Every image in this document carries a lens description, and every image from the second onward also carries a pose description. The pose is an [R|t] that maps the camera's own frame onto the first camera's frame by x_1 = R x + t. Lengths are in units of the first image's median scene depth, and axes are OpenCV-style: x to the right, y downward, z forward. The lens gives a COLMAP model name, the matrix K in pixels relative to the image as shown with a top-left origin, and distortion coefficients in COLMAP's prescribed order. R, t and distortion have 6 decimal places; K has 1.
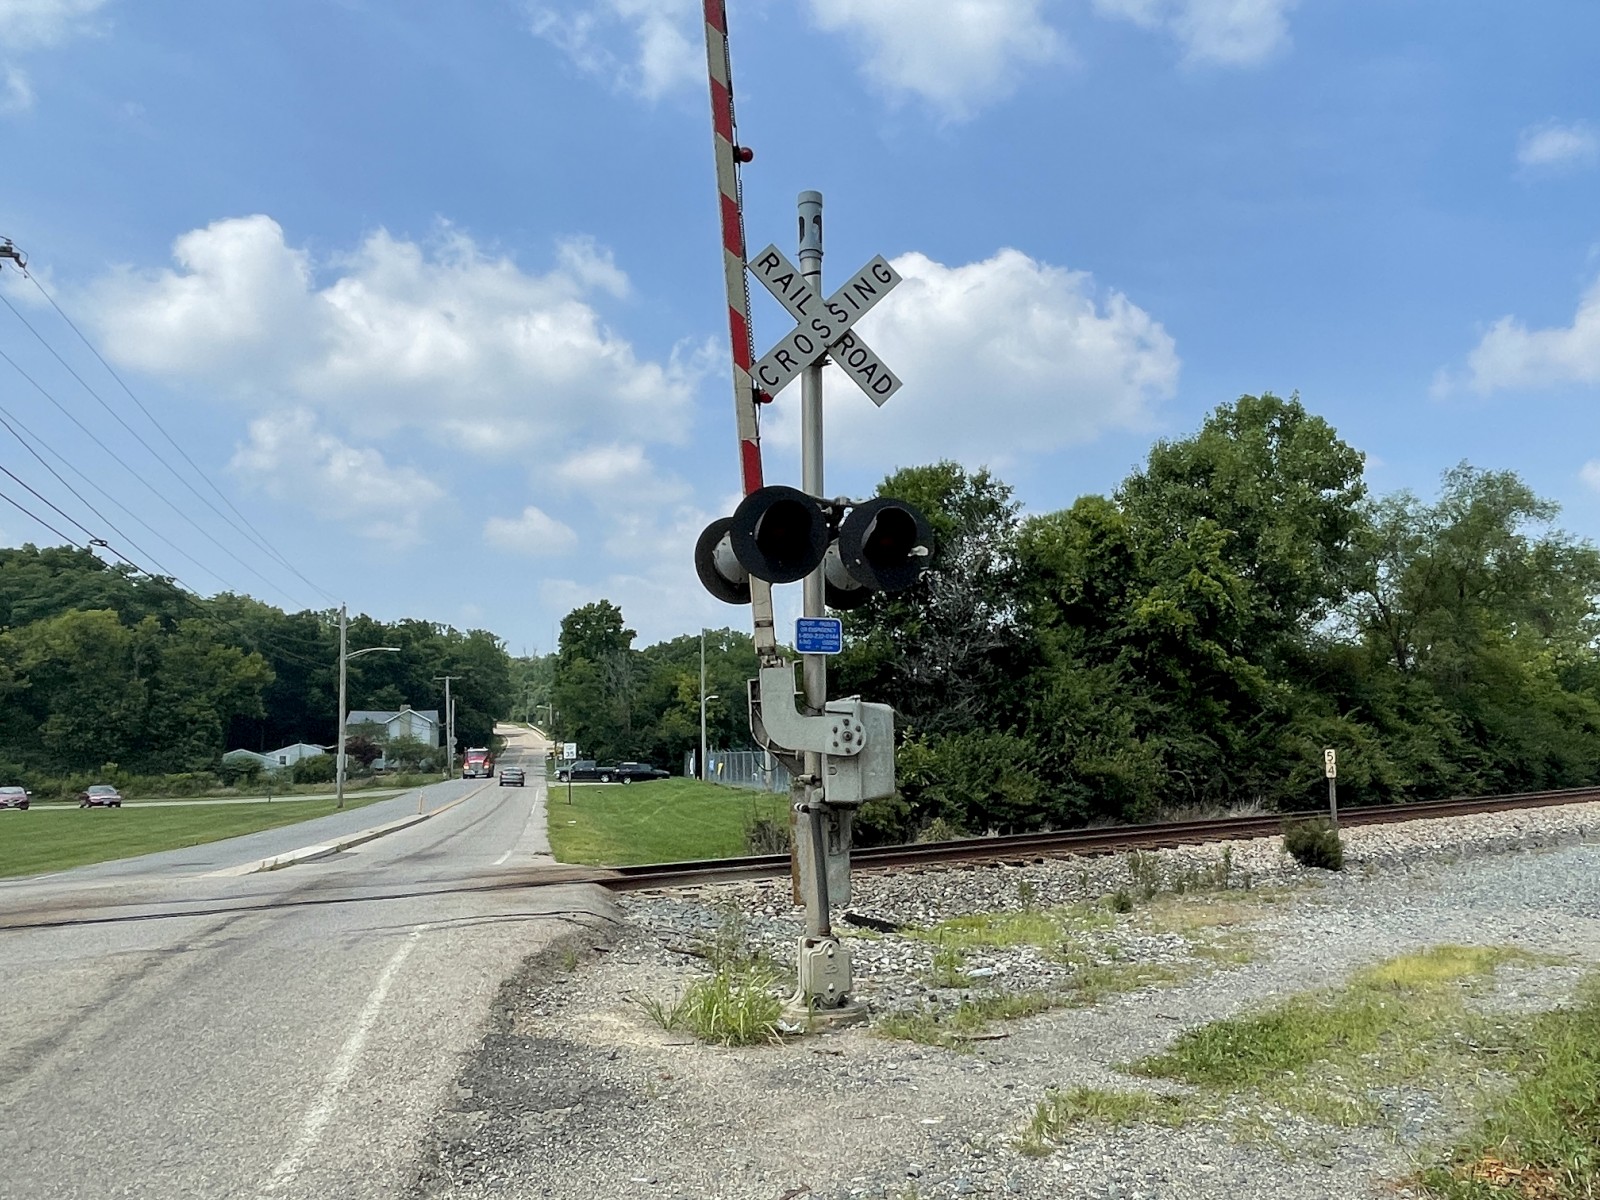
lens RADIAL K [[1209.9, 0, 809.2], [0, 1209.9, 597.6], [0, 0, 1]] dist [0.004370, -0.004936]
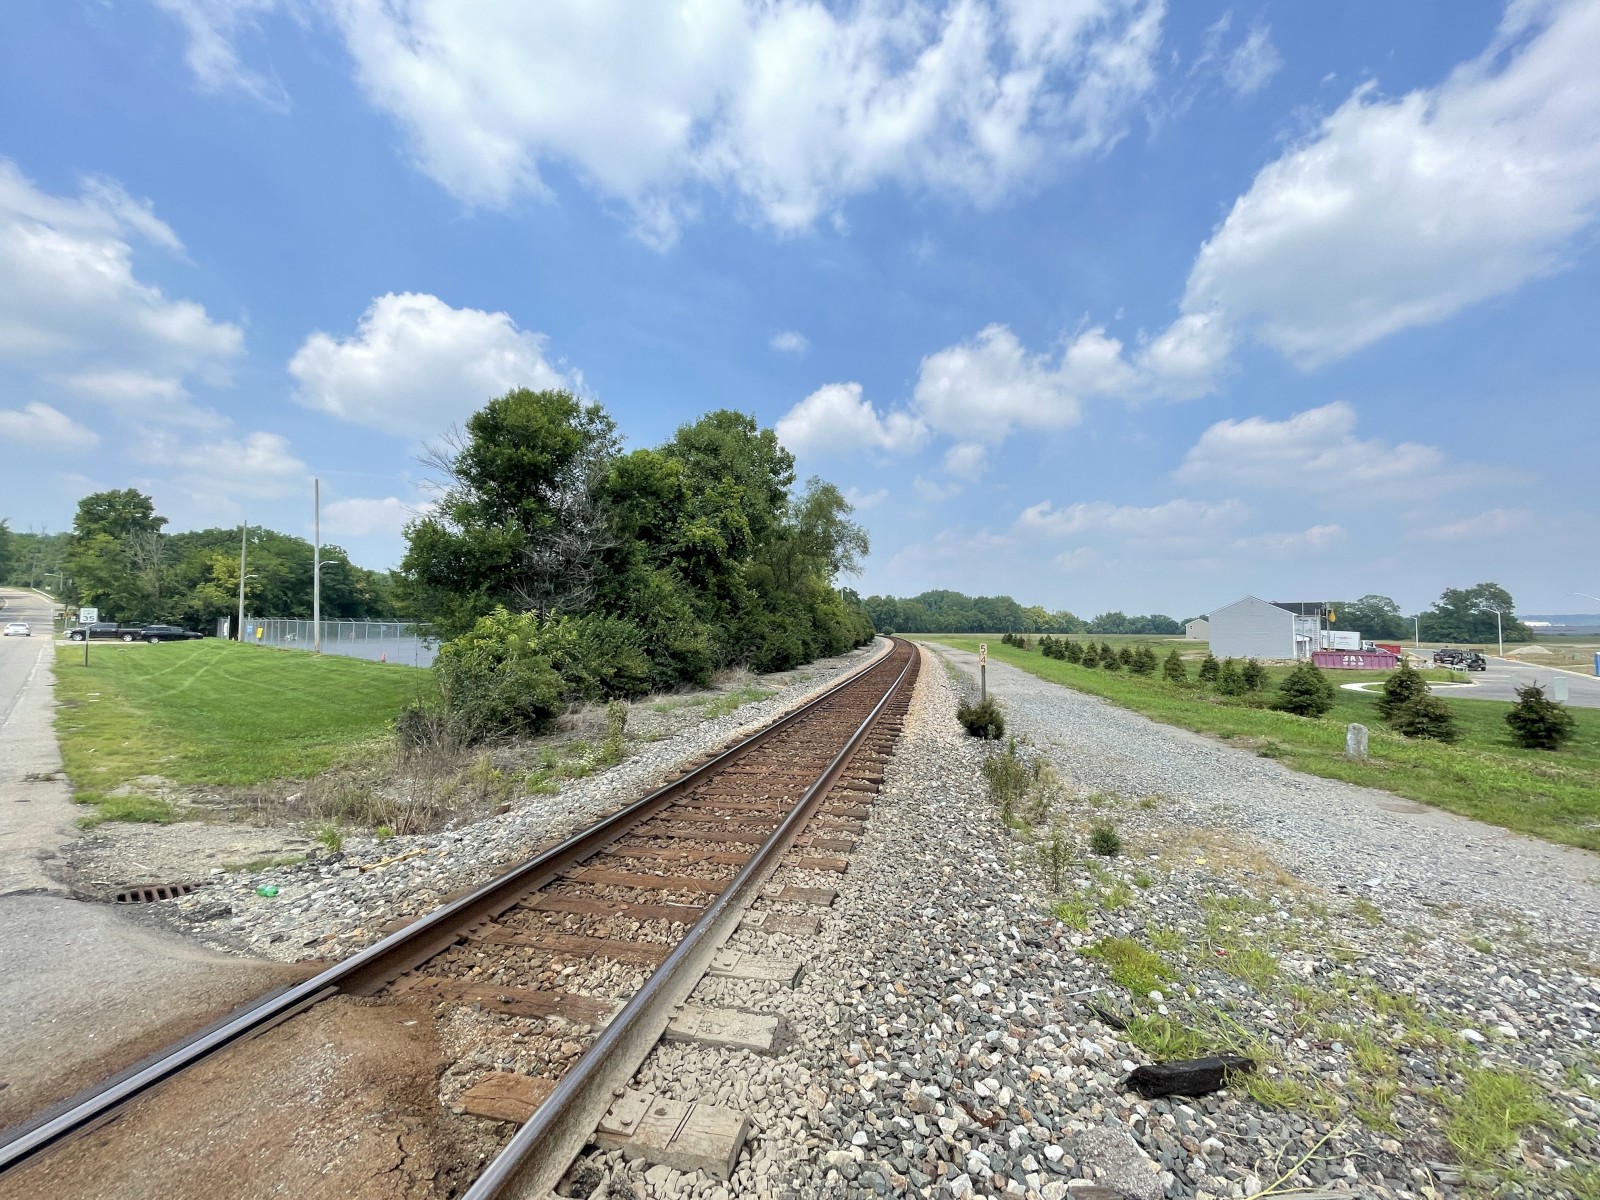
lens RADIAL K [[647.9, 0, 805.0], [0, 647.9, 597.1], [0, 0, 1]] dist [0.000058, -0.000094]
pose [[0.797585, 0.051137, 0.601035, -0.026030], [-0.101095, 0.993639, 0.049615, 0.012552], [-0.594675, -0.100334, 0.797681, 0.116119]]
